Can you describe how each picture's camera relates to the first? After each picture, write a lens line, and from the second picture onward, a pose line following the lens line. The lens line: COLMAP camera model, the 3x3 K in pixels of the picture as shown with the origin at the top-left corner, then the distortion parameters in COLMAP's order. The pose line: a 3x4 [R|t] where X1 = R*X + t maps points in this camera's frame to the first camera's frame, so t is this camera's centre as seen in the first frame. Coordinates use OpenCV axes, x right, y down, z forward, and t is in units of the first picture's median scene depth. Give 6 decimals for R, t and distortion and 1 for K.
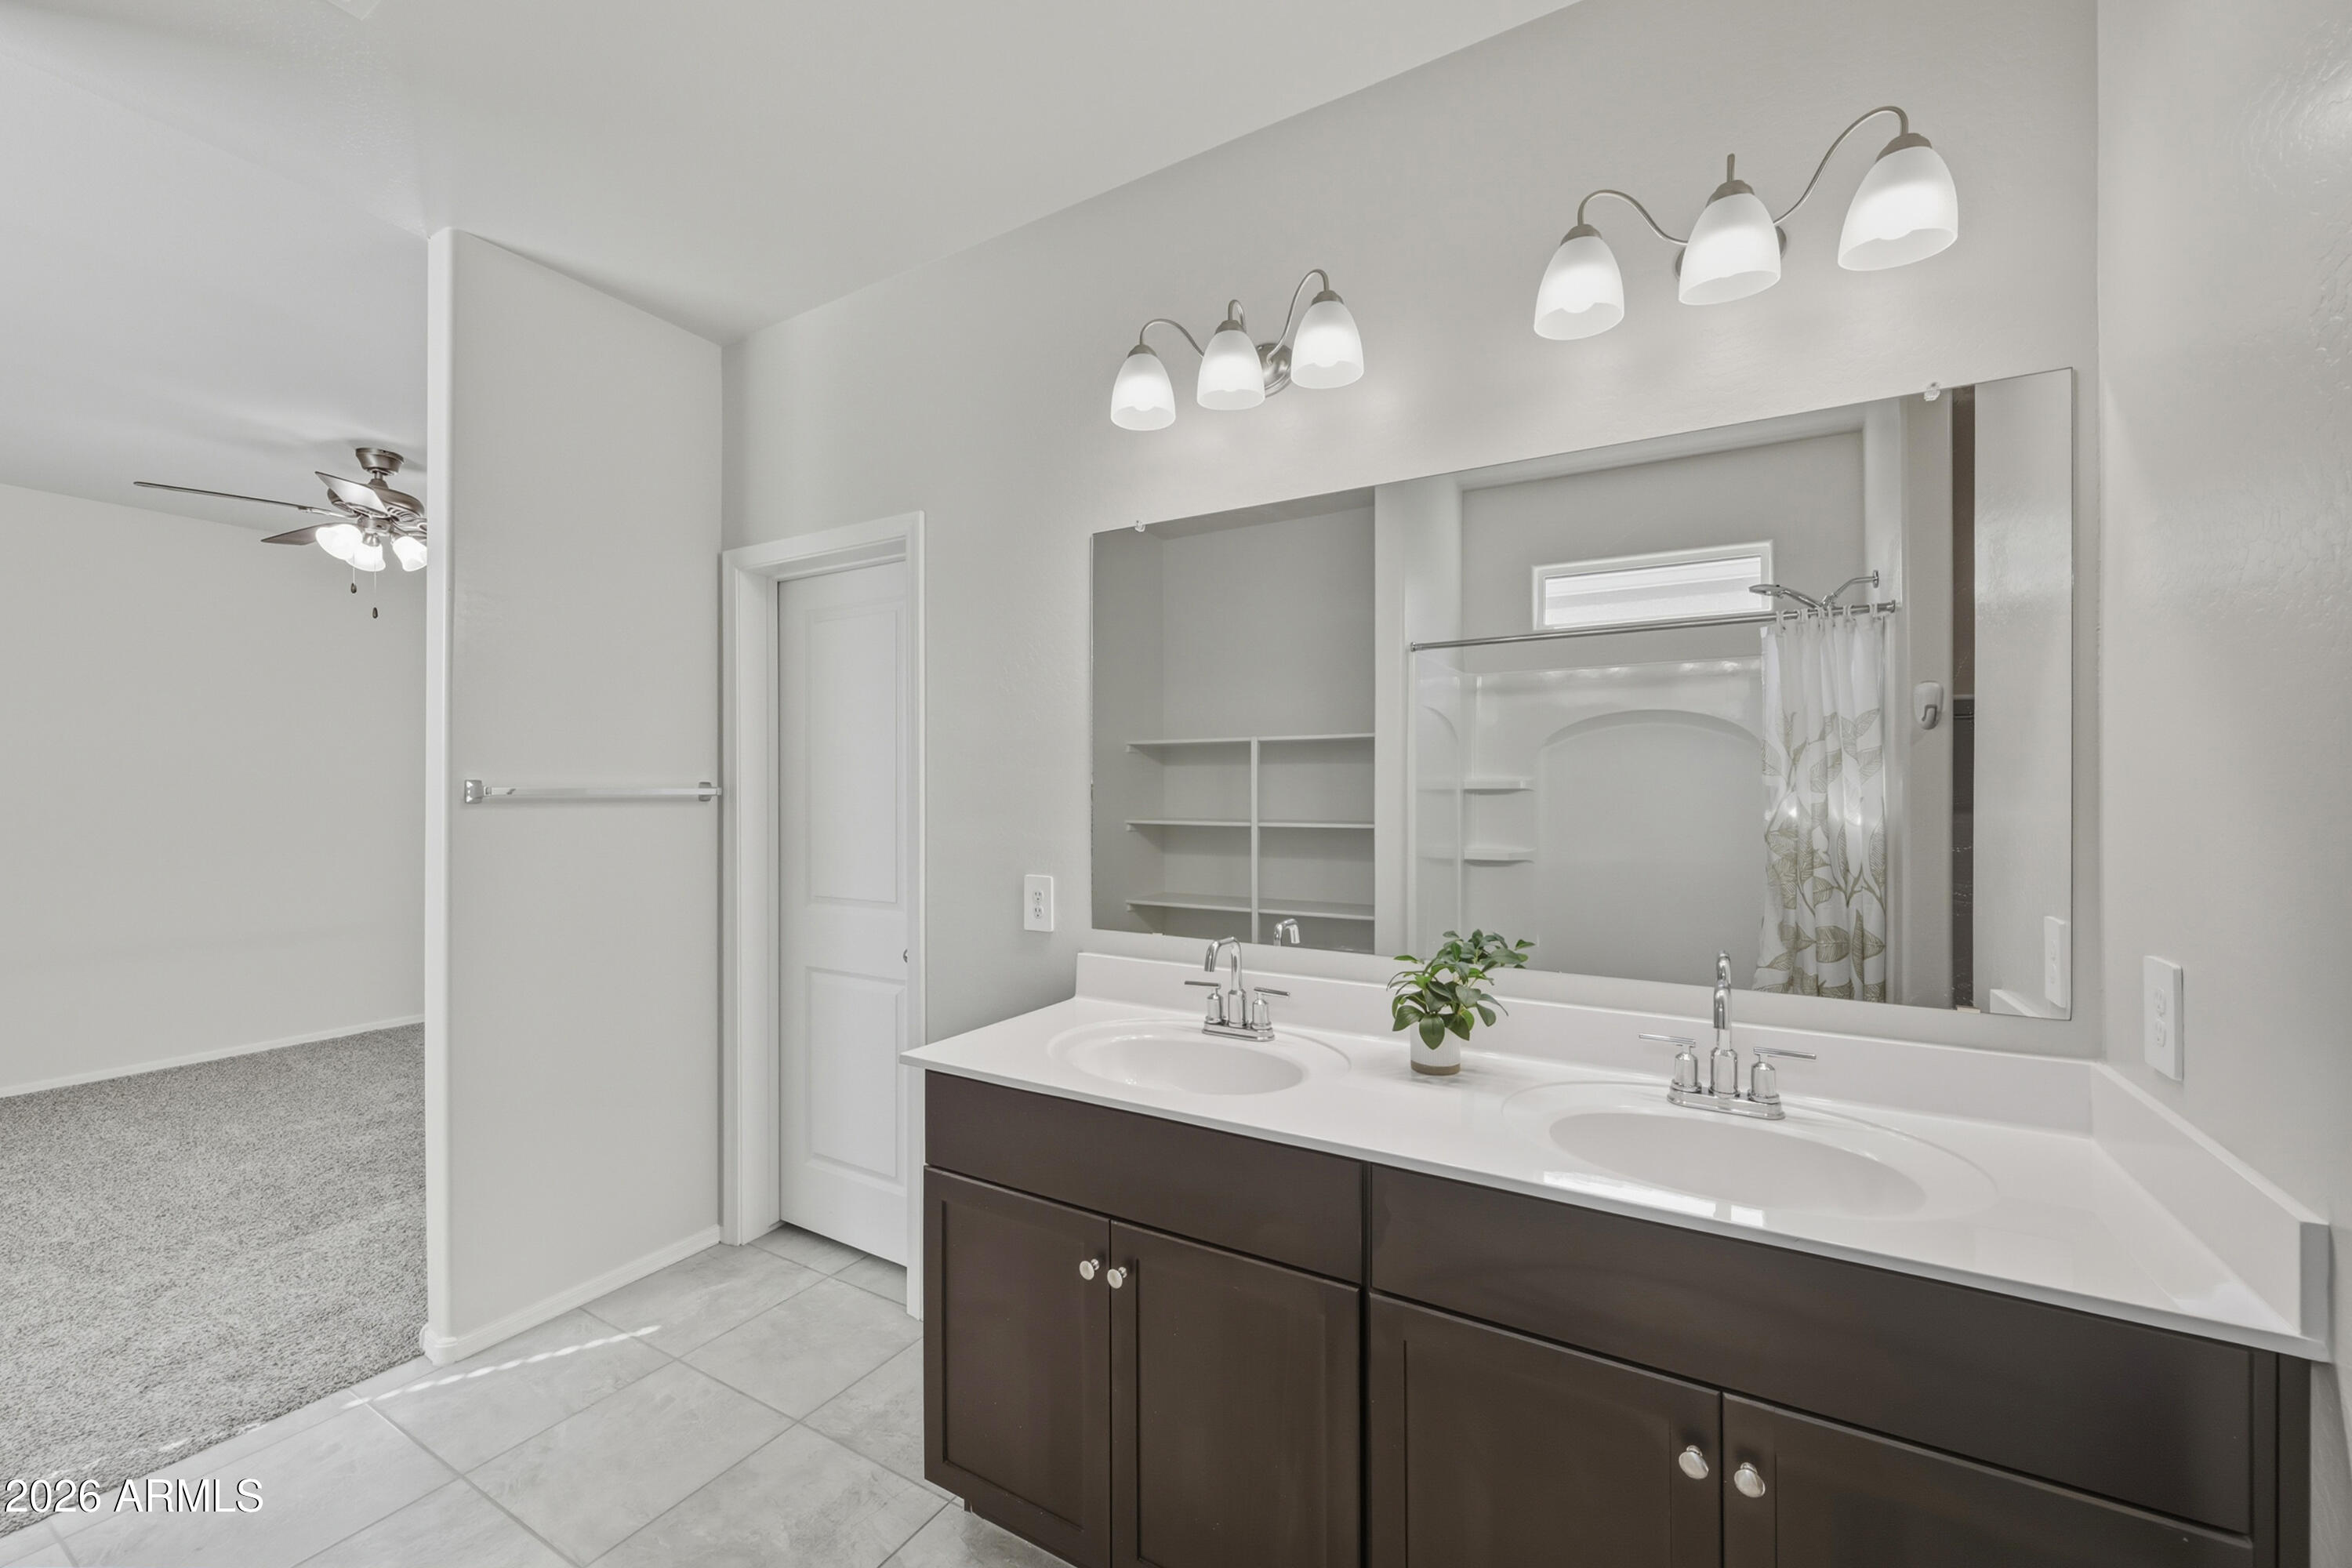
lens RADIAL K [[928.3, 0, 1171.3], [0, 928.3, 793.3], [0, 0, 1]] dist [0.001447, 0.000081]
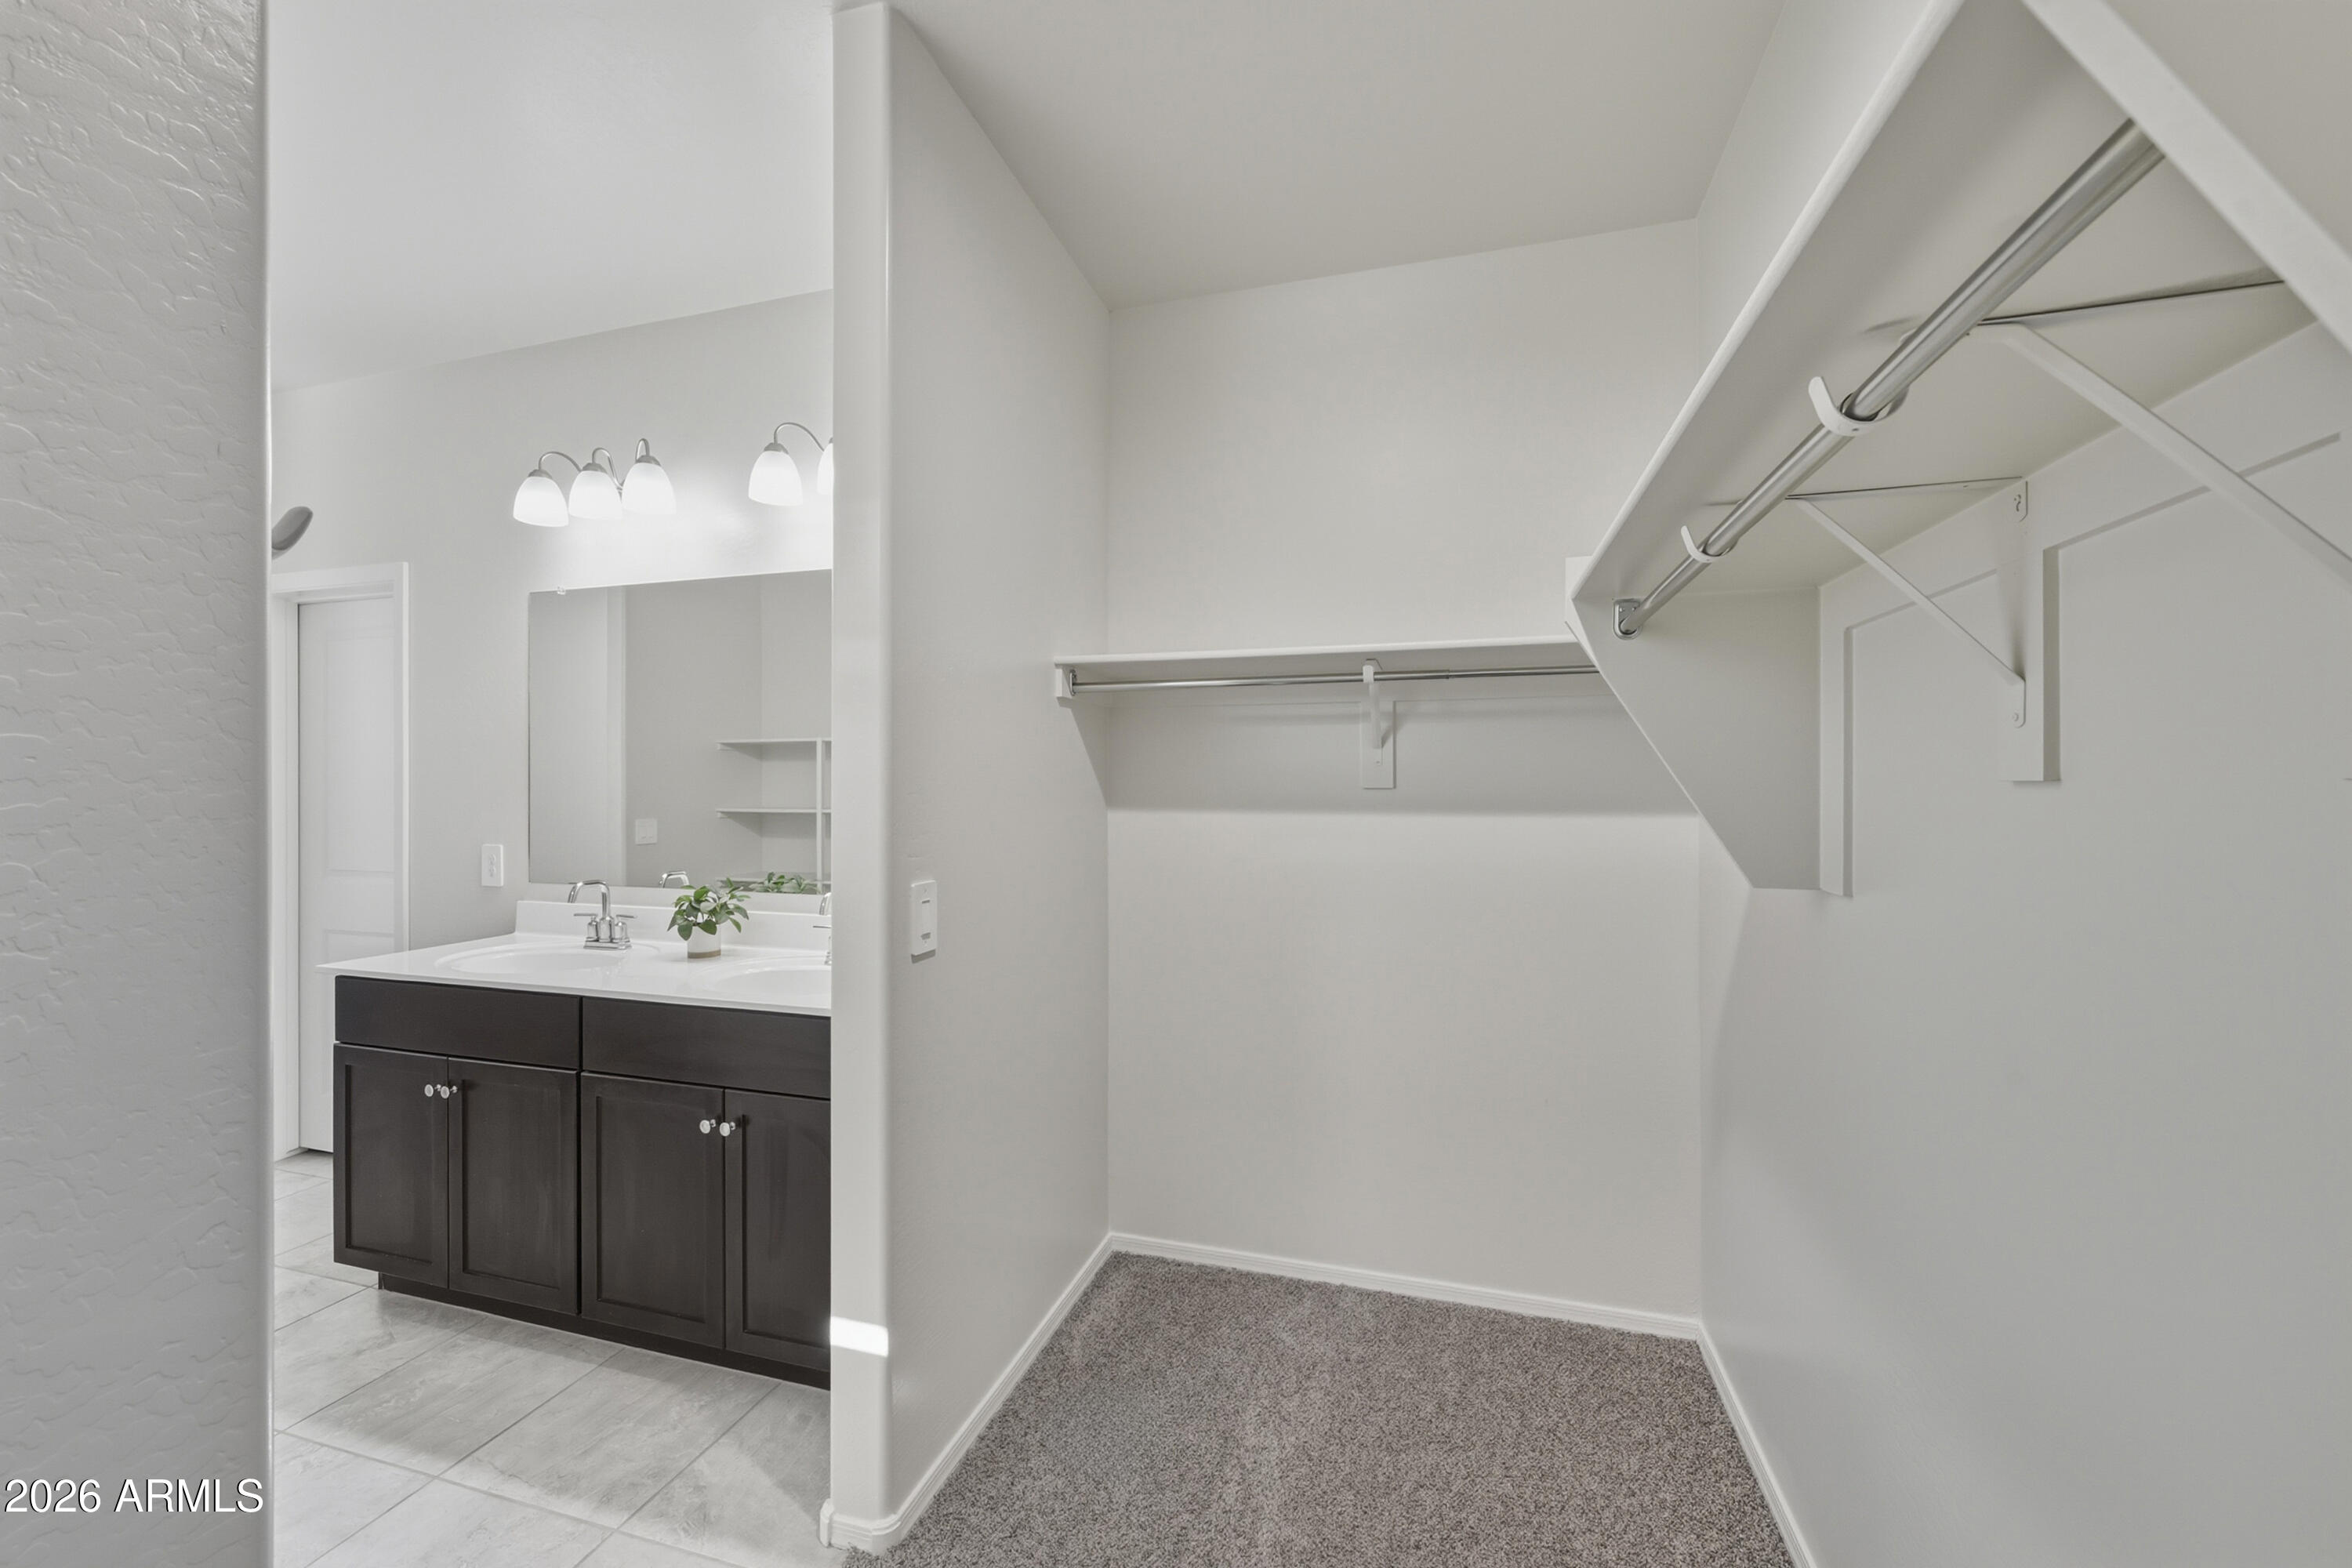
lens RADIAL K [[928.3, 0, 1182.3], [0, 928.3, 785.9], [0, 0, 1]] dist [0.001447, 0.000081]
pose [[0.972803, -0.000050, 0.231635, 0.650007], [0.000485, 0.999998, -0.001819, 0.008852], [-0.231635, 0.001881, 0.972801, -0.671924]]
